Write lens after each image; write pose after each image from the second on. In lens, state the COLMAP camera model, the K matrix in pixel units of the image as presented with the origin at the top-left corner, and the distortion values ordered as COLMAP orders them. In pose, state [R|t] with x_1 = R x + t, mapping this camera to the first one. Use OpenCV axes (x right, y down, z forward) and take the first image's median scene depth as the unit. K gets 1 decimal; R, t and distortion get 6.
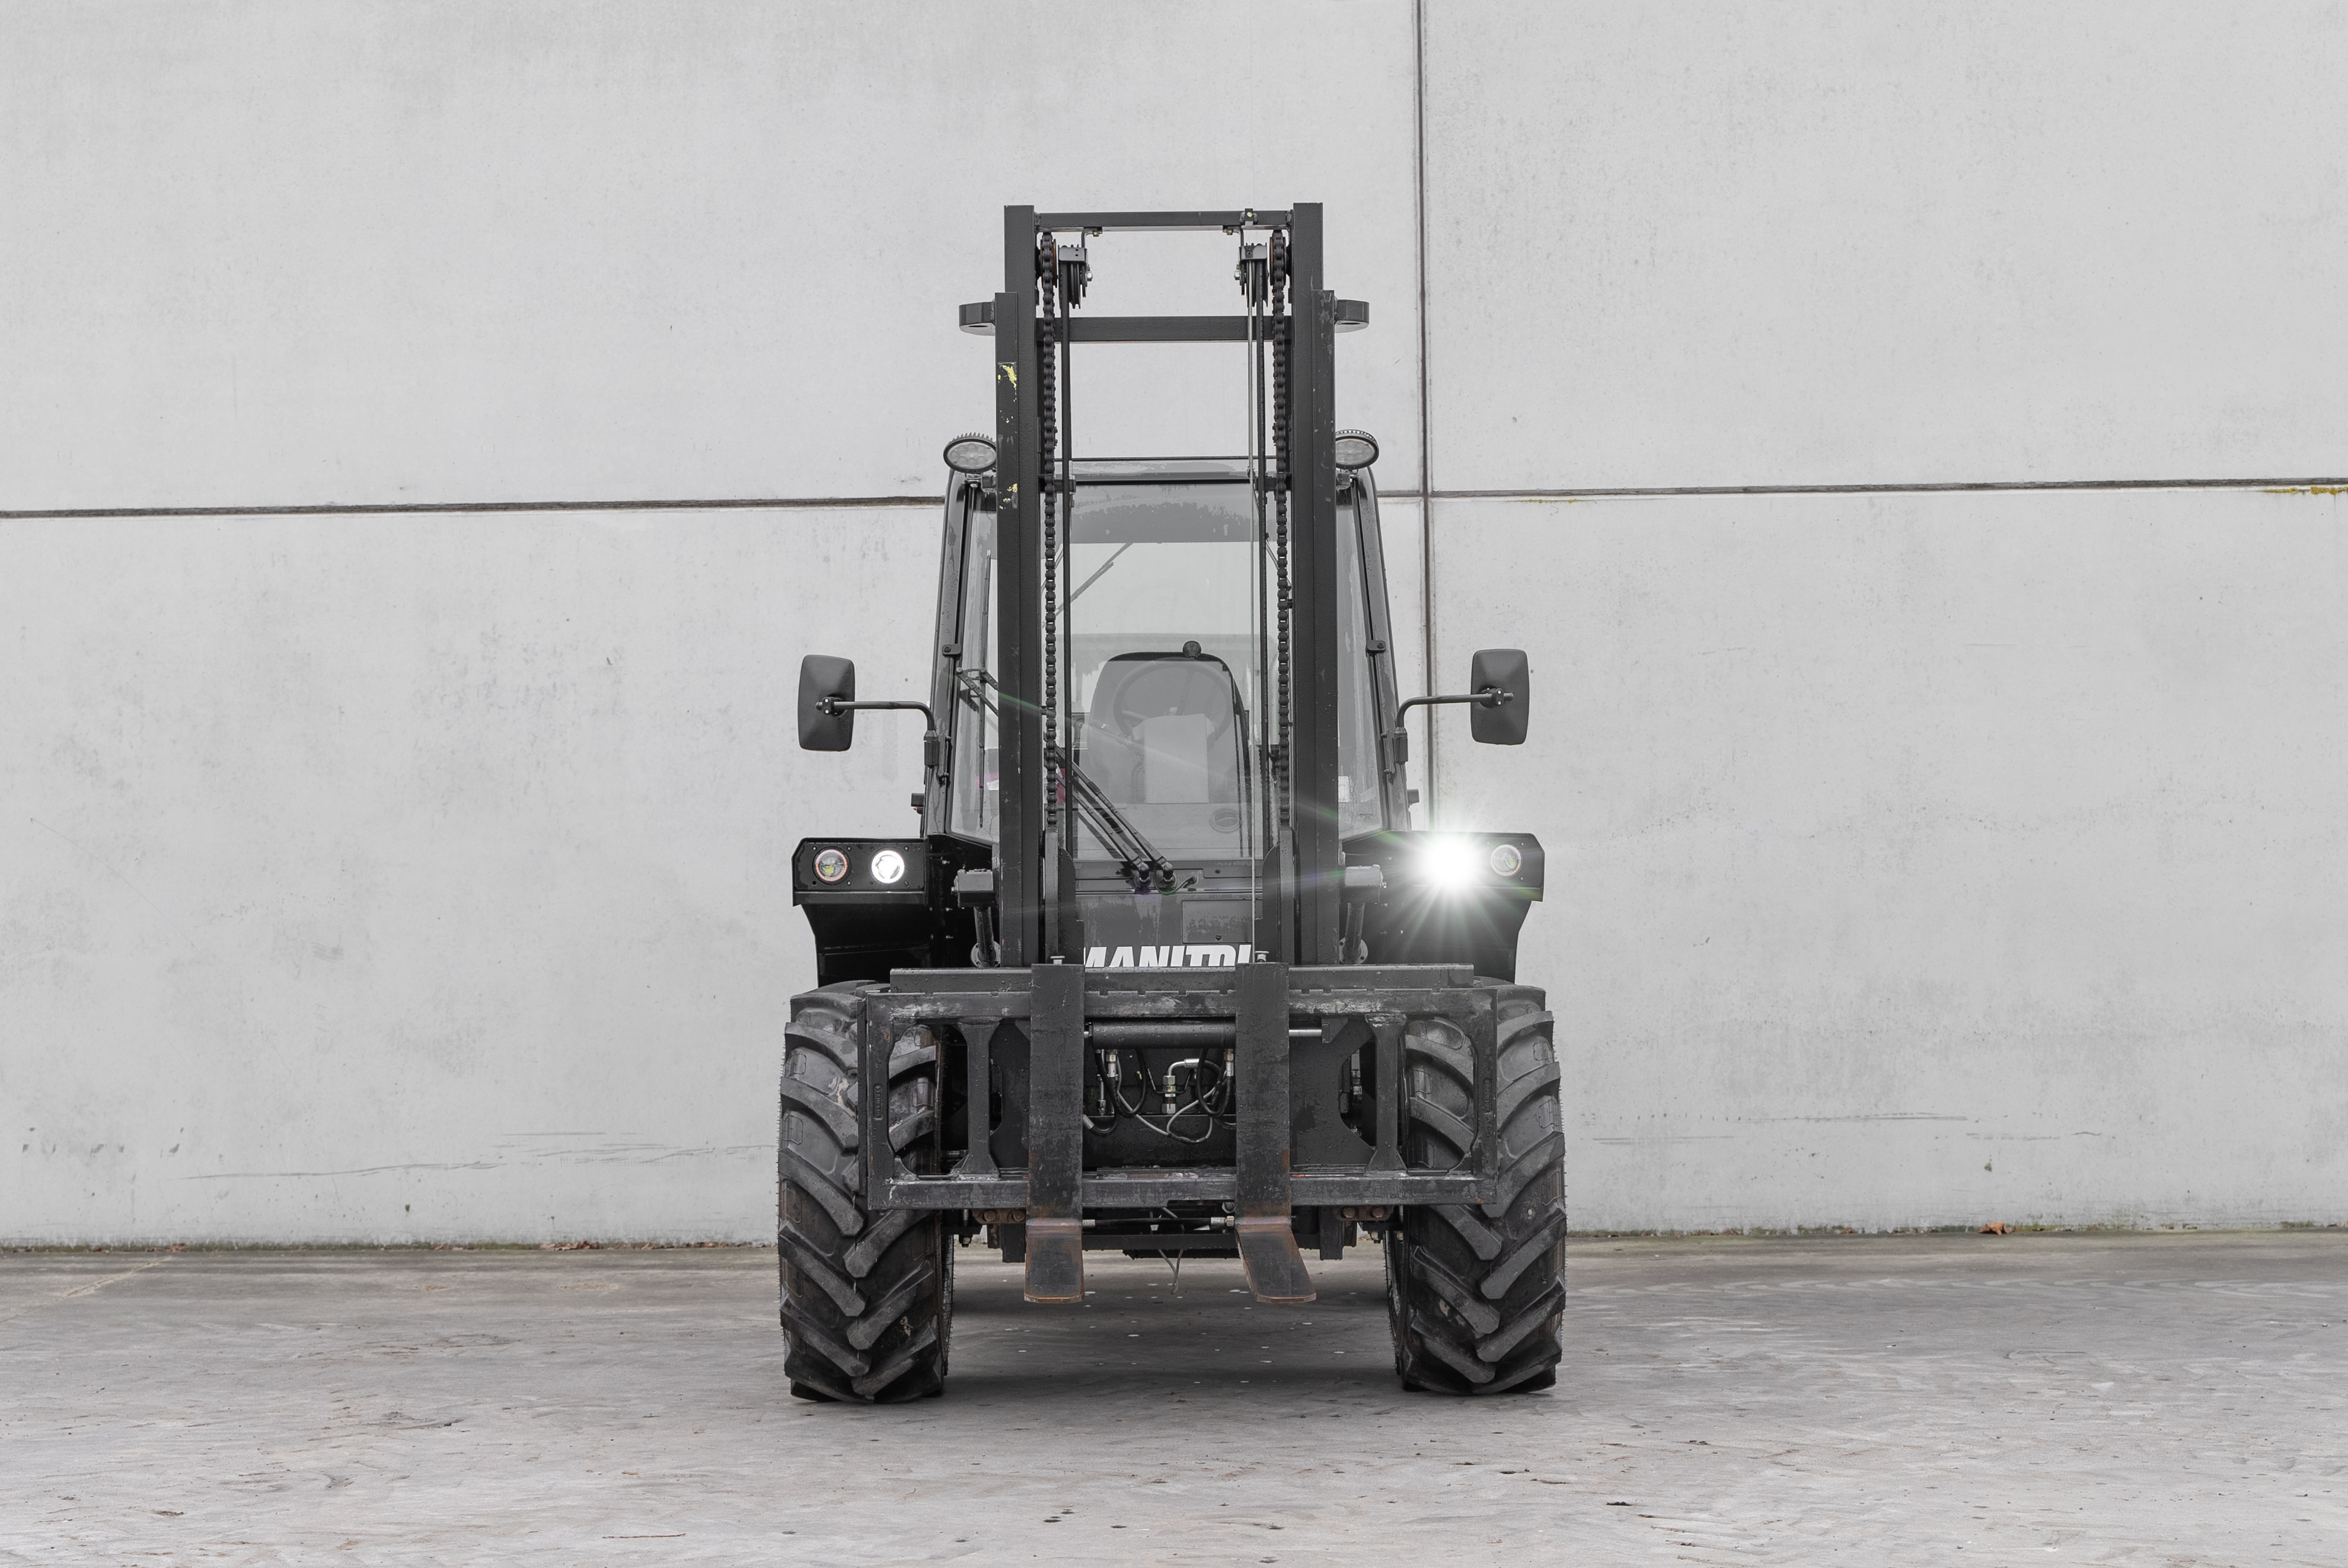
lens RADIAL K [[4038.8, 0, 1175.9], [0, 4038.8, 761.3], [0, 0, 1]] dist [0.002042, -0.022180]
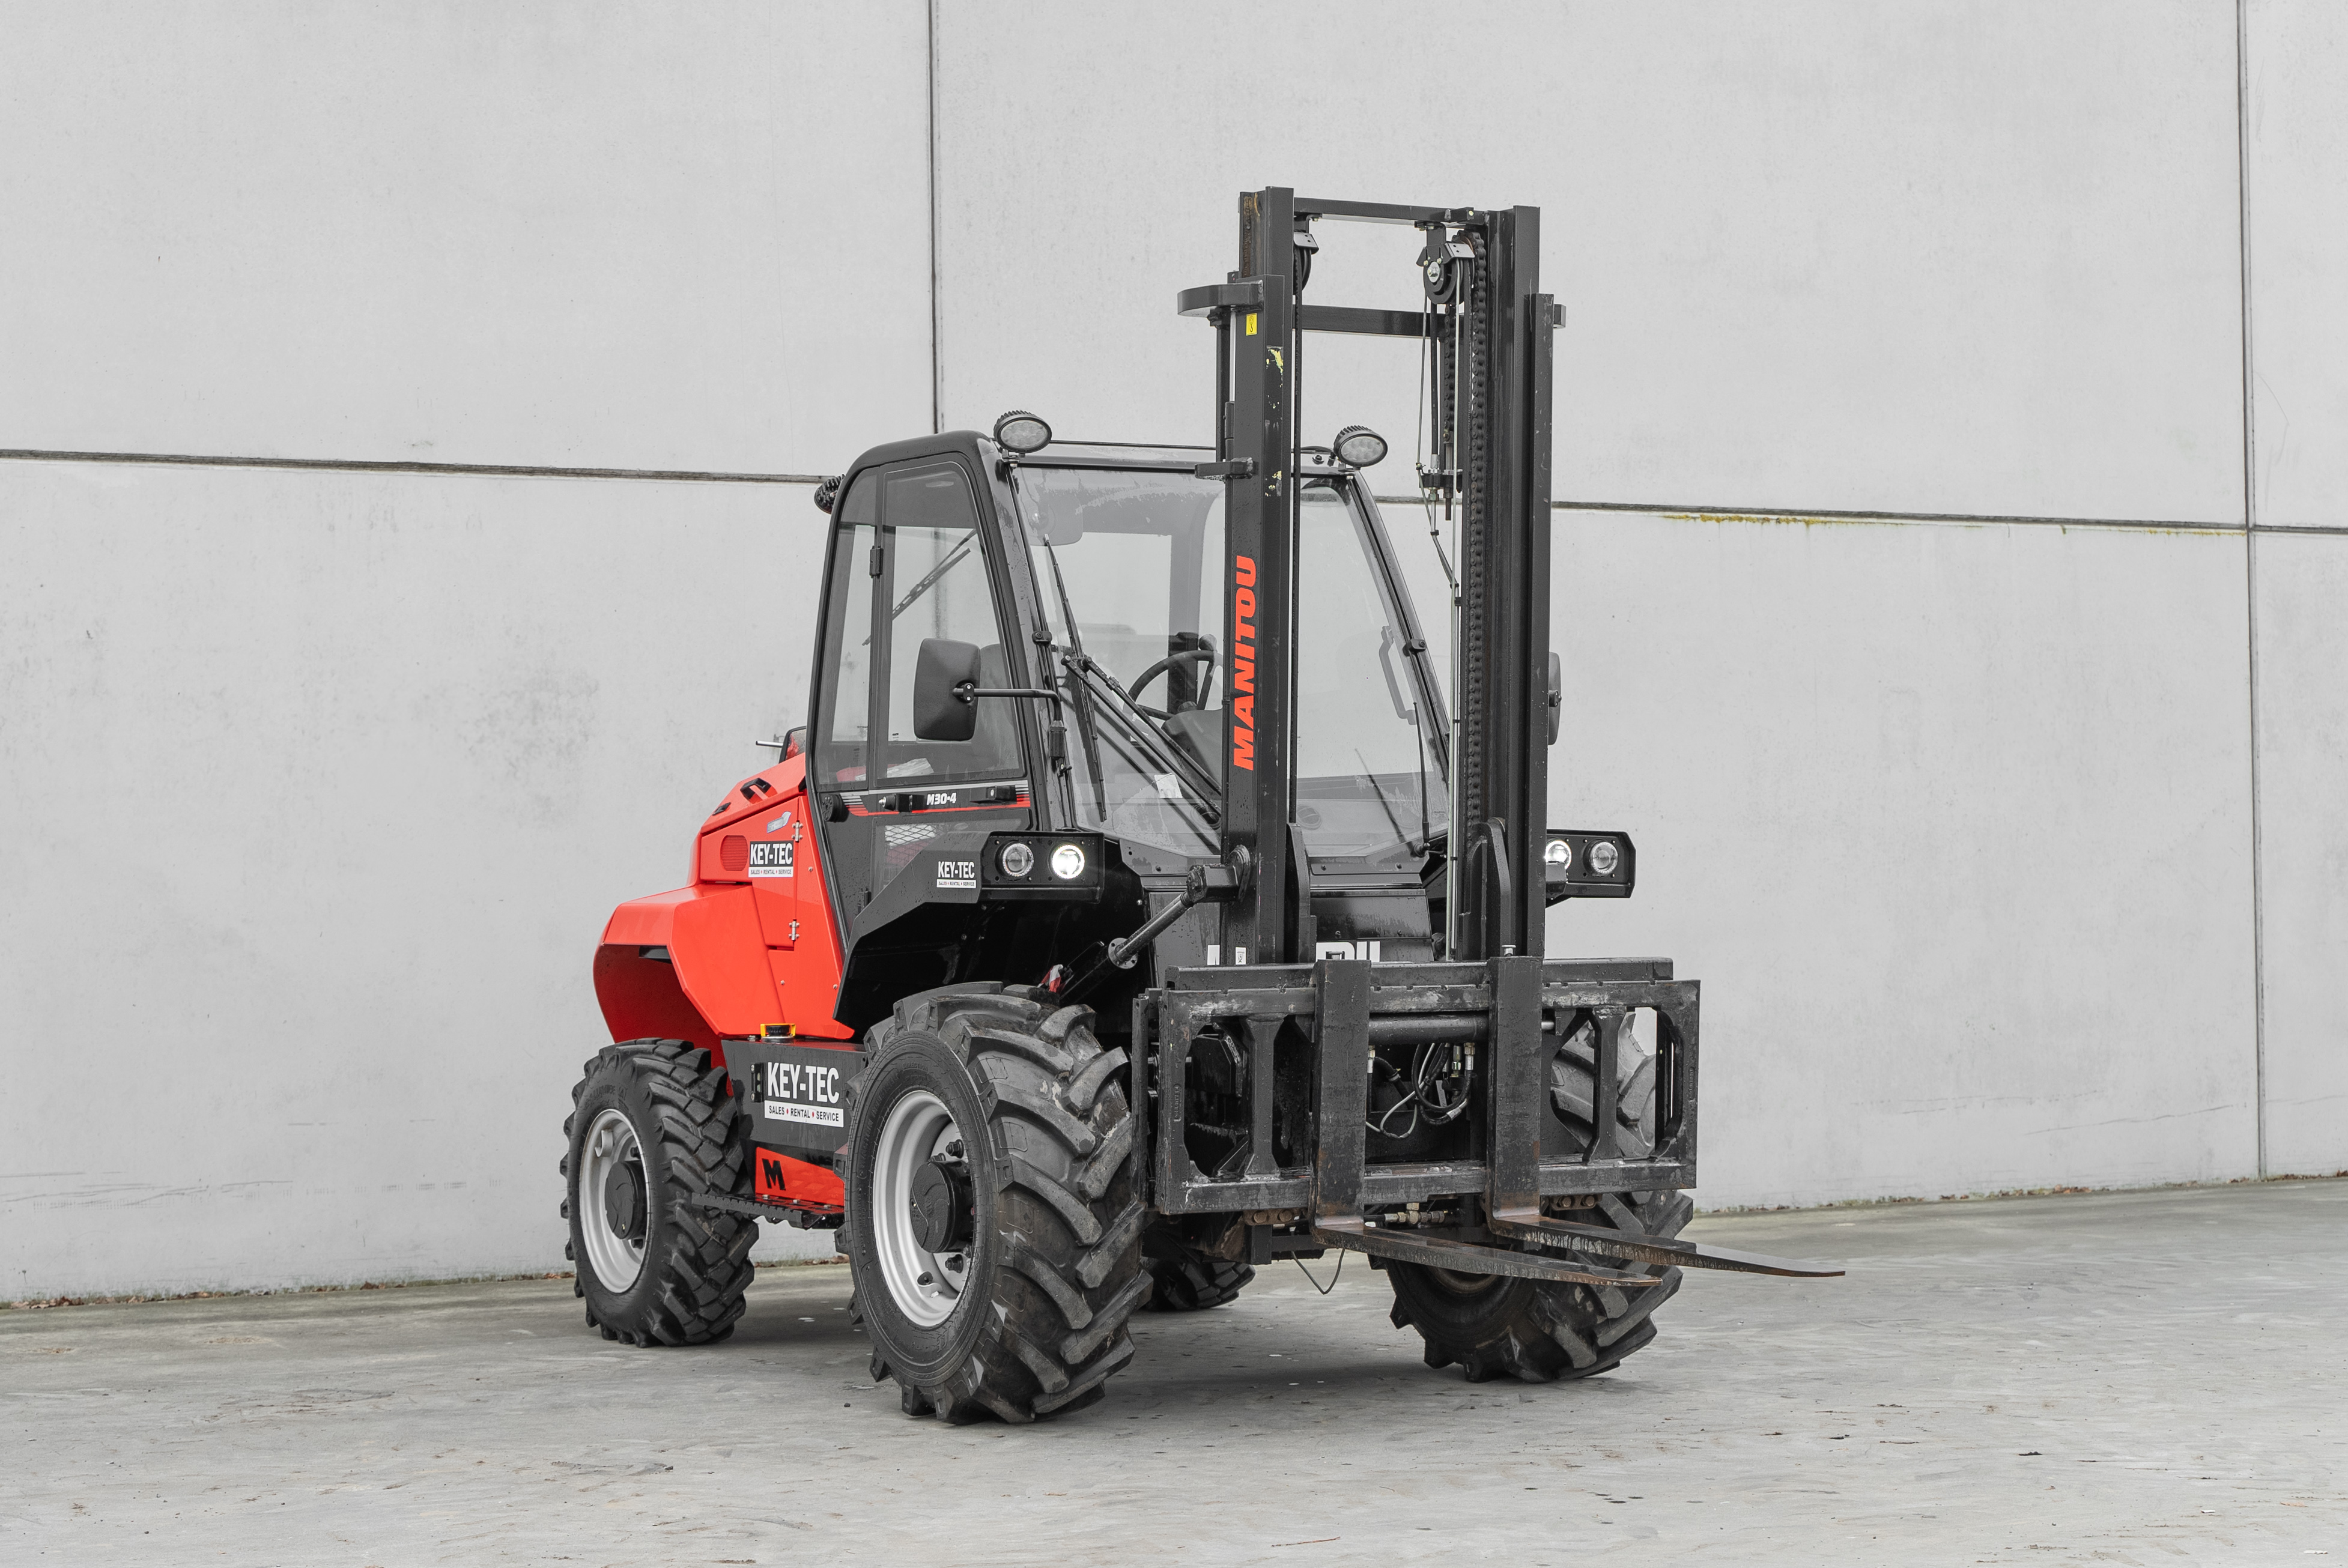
lens RADIAL K [[4417.5, 0, 1162.4], [0, 4417.5, 797.4], [0, 0, 1]] dist [0.007981, -0.058711]
pose [[0.881960, 0.010322, 0.471211, -0.388554], [-0.012333, 0.999923, 0.001180, 0.006586], [-0.471162, -0.006852, 0.882020, 0.044833]]
